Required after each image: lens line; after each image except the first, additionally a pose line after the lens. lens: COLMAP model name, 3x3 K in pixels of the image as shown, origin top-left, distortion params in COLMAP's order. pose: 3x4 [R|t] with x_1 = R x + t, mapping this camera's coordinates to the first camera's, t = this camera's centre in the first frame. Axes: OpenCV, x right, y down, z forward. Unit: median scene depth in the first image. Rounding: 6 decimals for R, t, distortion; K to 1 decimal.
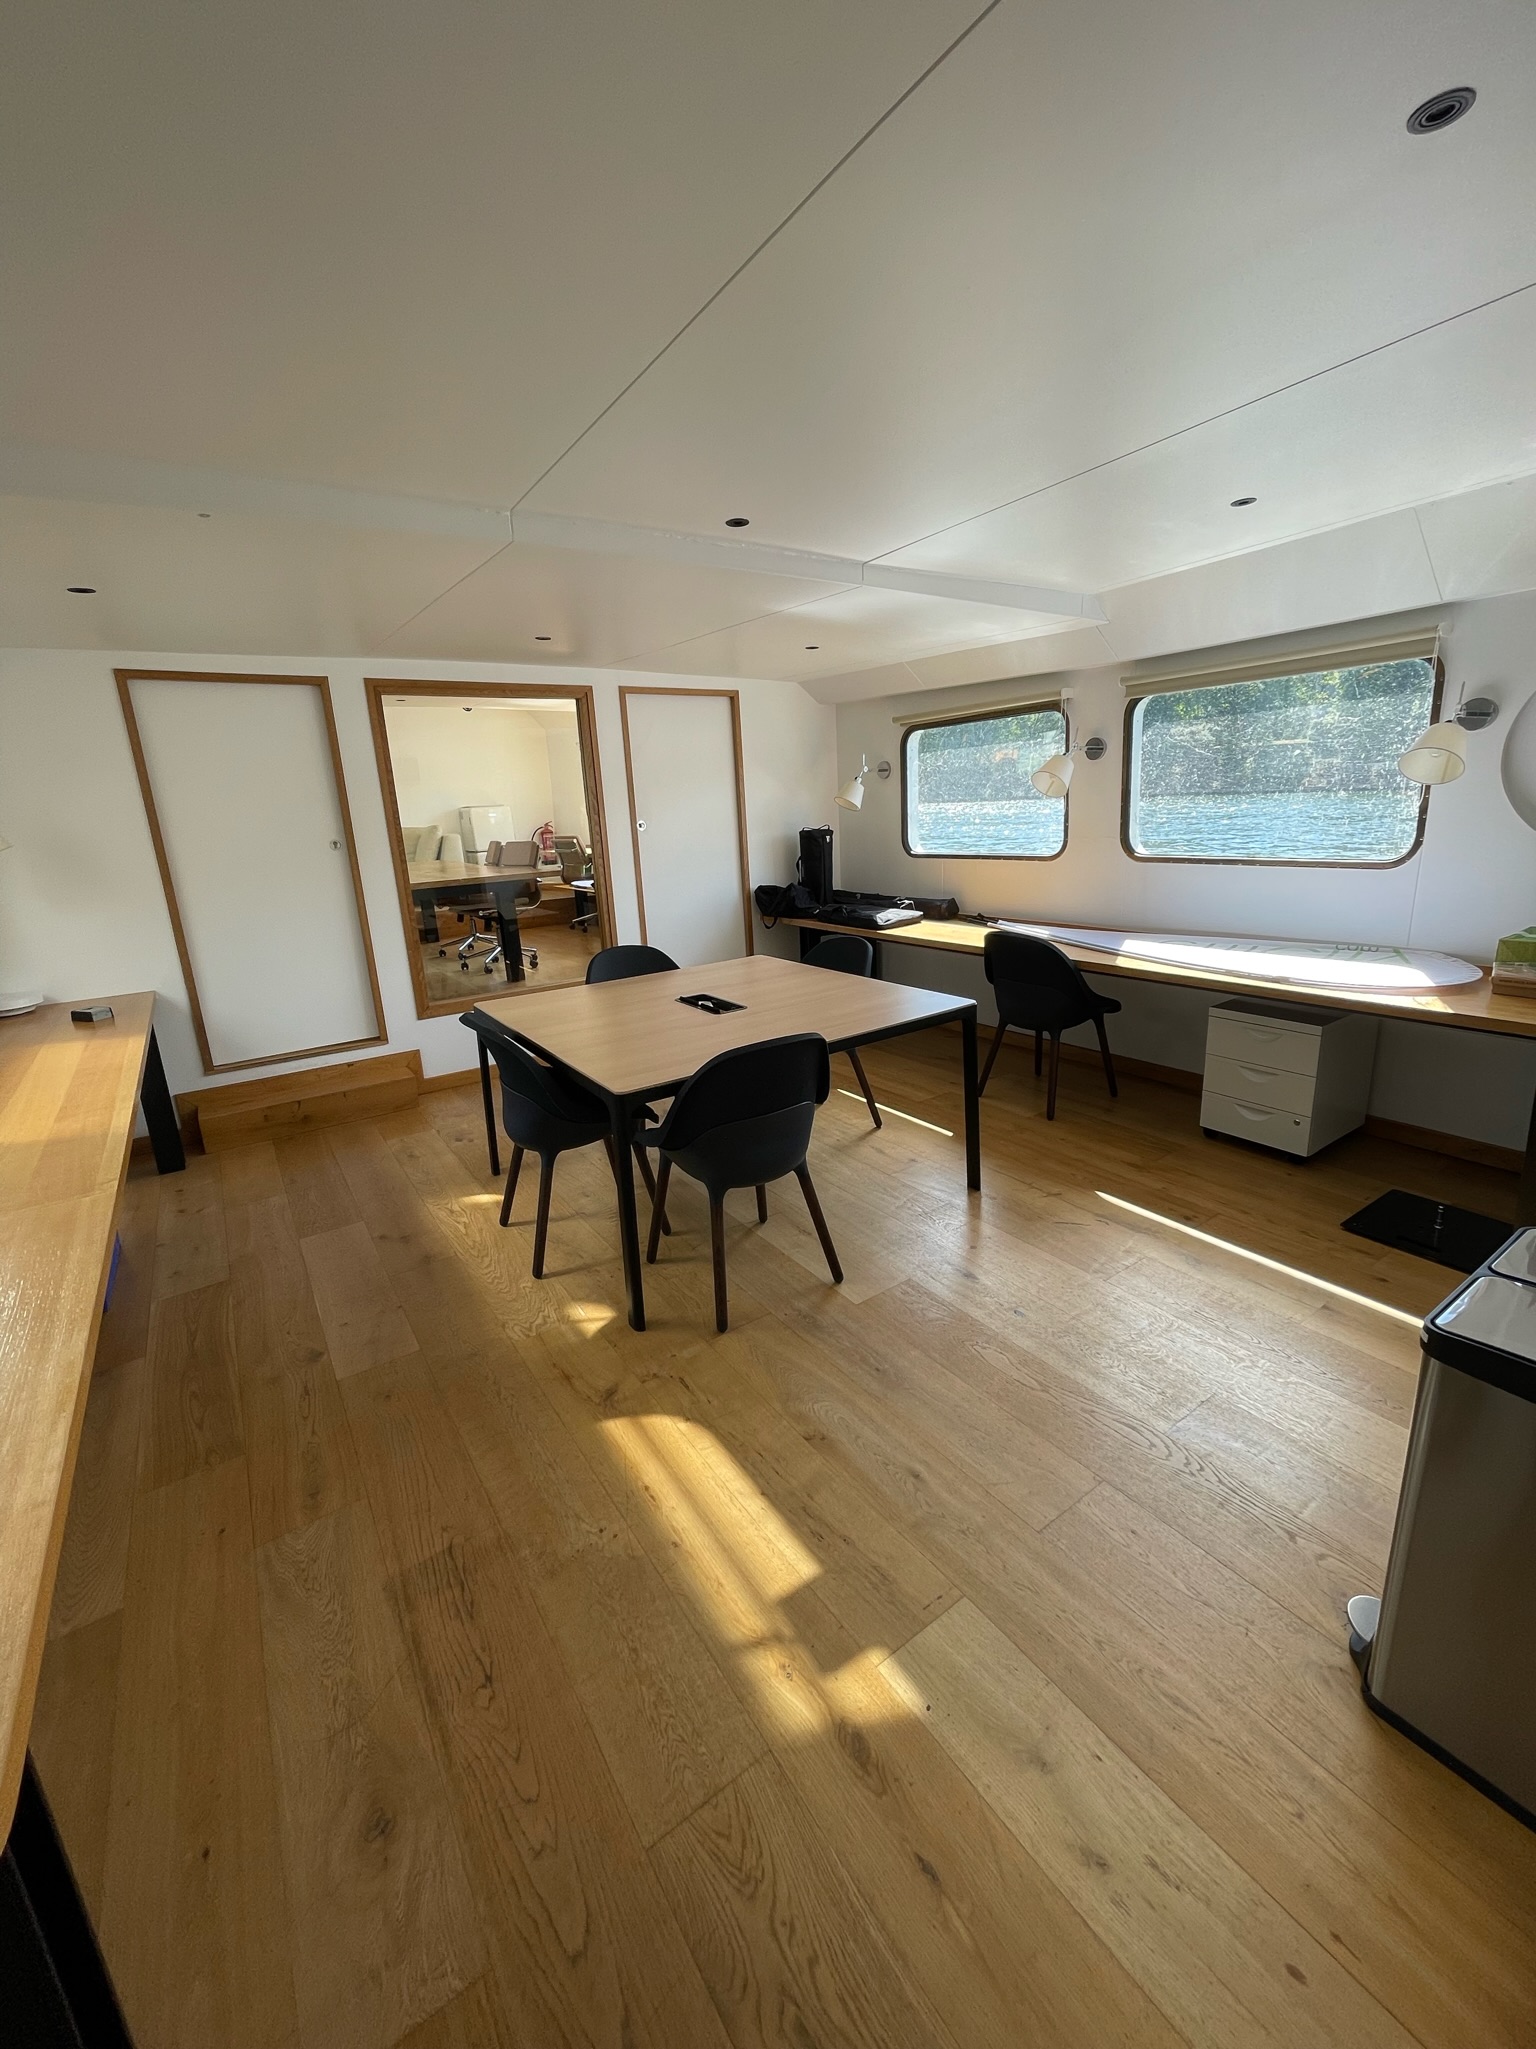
lens RADIAL K [[828.9, 0, 768.0], [0, 828.9, 1024.5], [0, 0, 1]] dist [-0.000812, 0.003208]
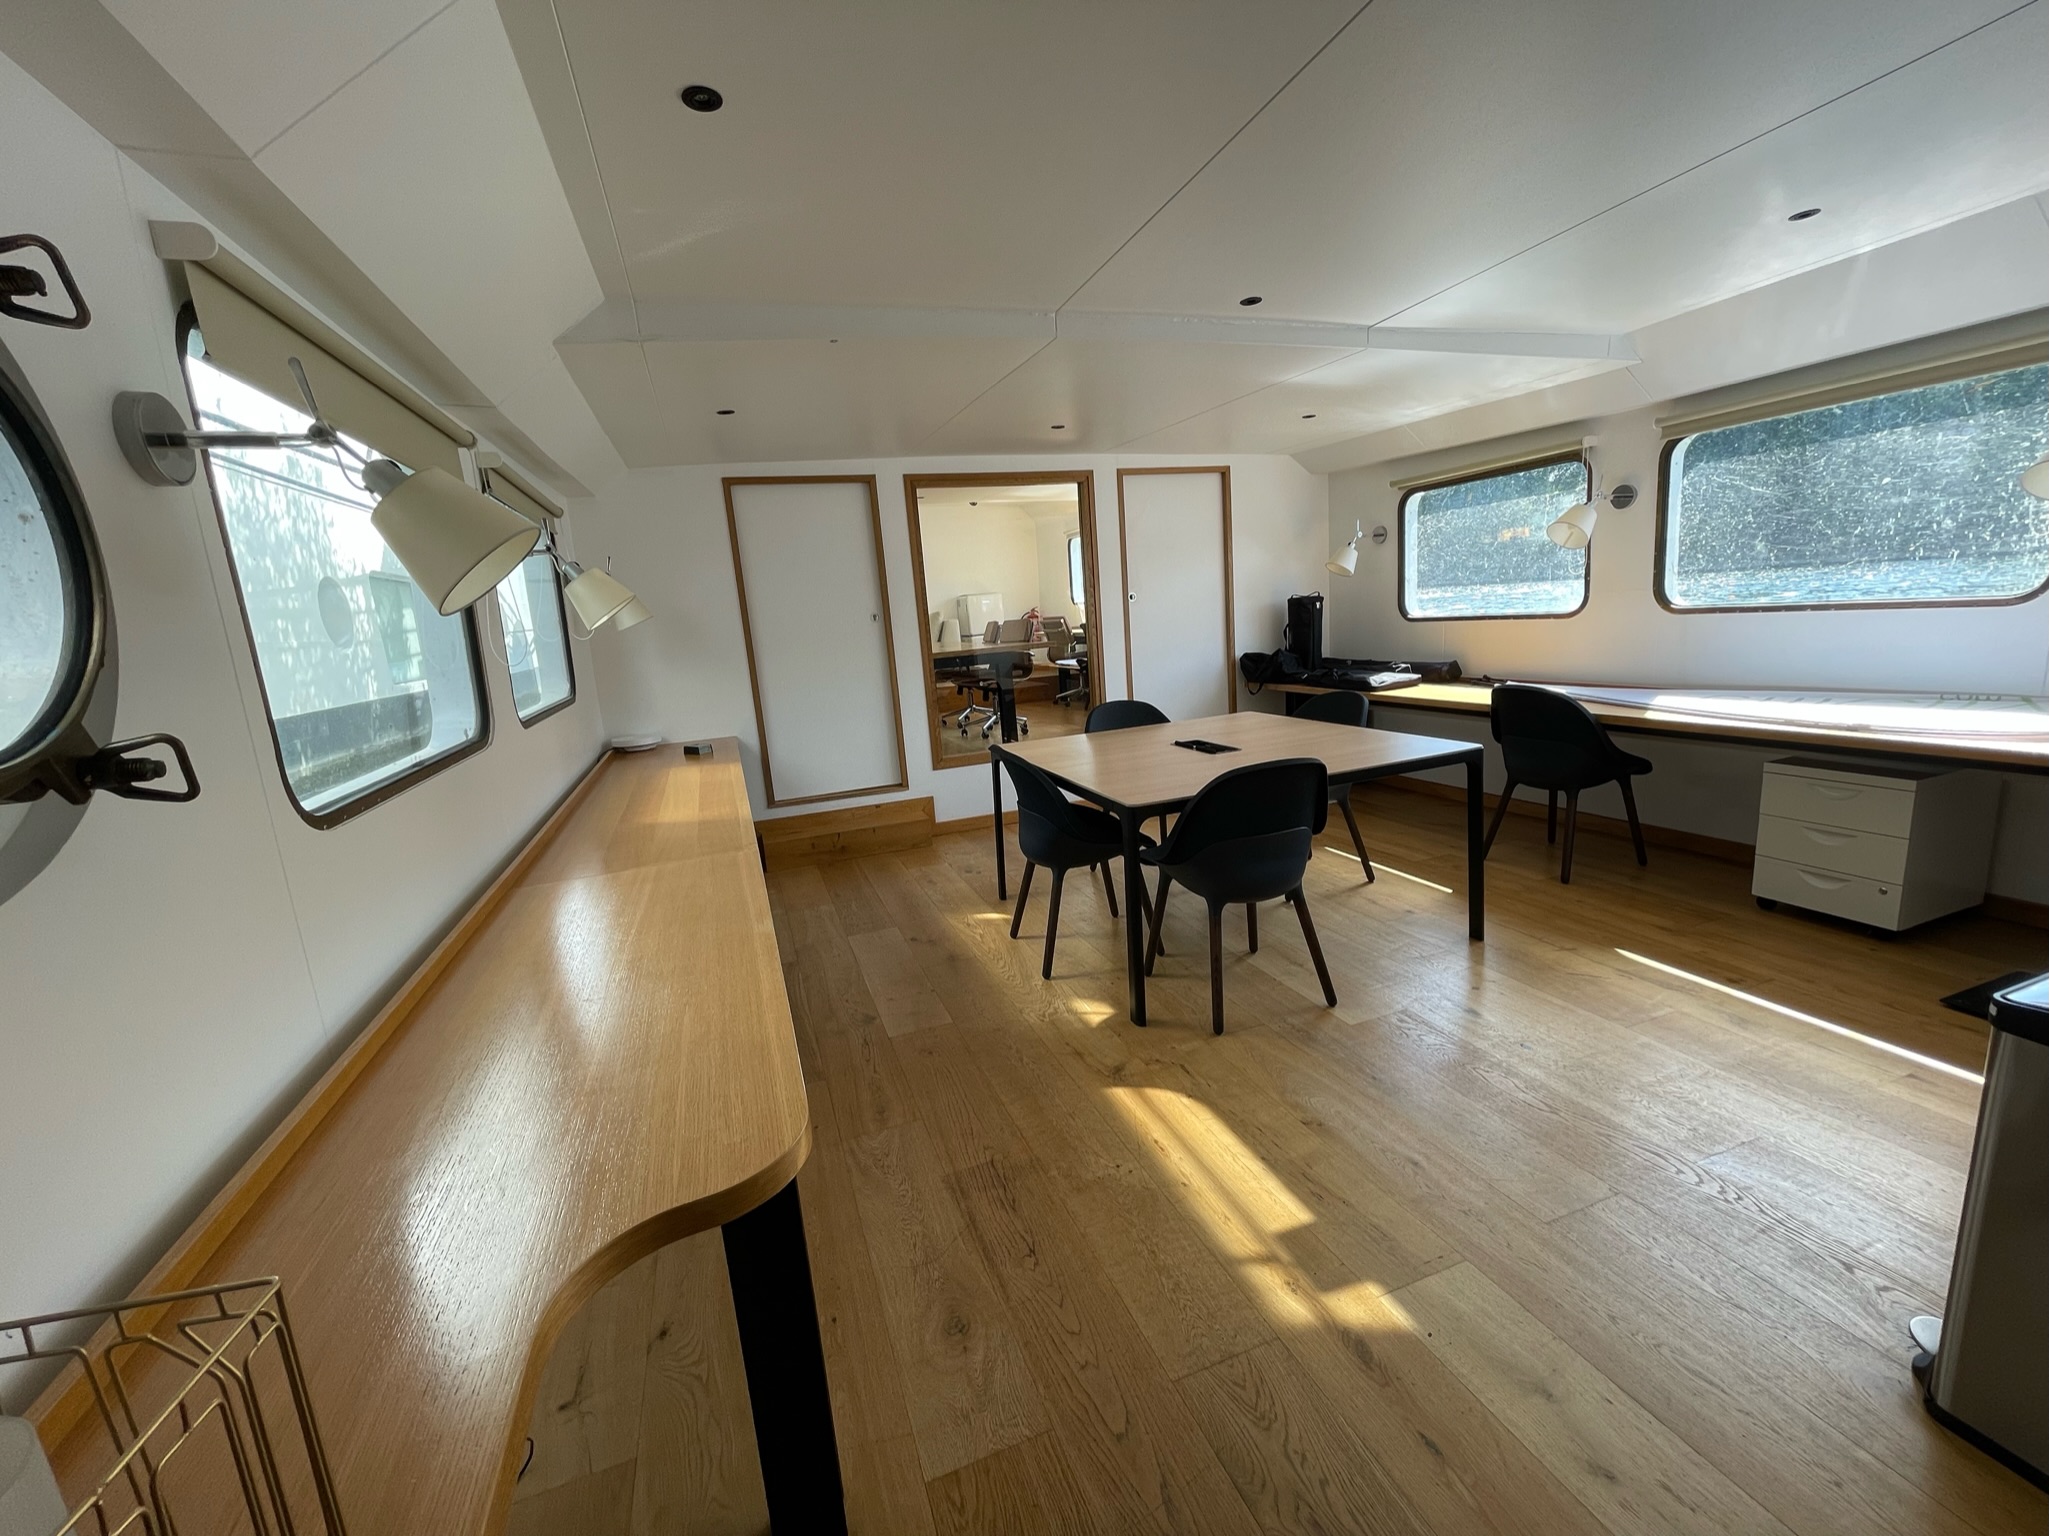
lens RADIAL K [[828.9, 0, 1026.0], [0, 828.9, 775.6], [0, 0, 1]] dist [-0.000812, 0.003208]
pose [[0.968147, 0.024787, -0.249154, -0.029748], [-0.036070, 0.998515, -0.040822, 0.070529], [0.247773, 0.048509, 0.967603, -0.097379]]
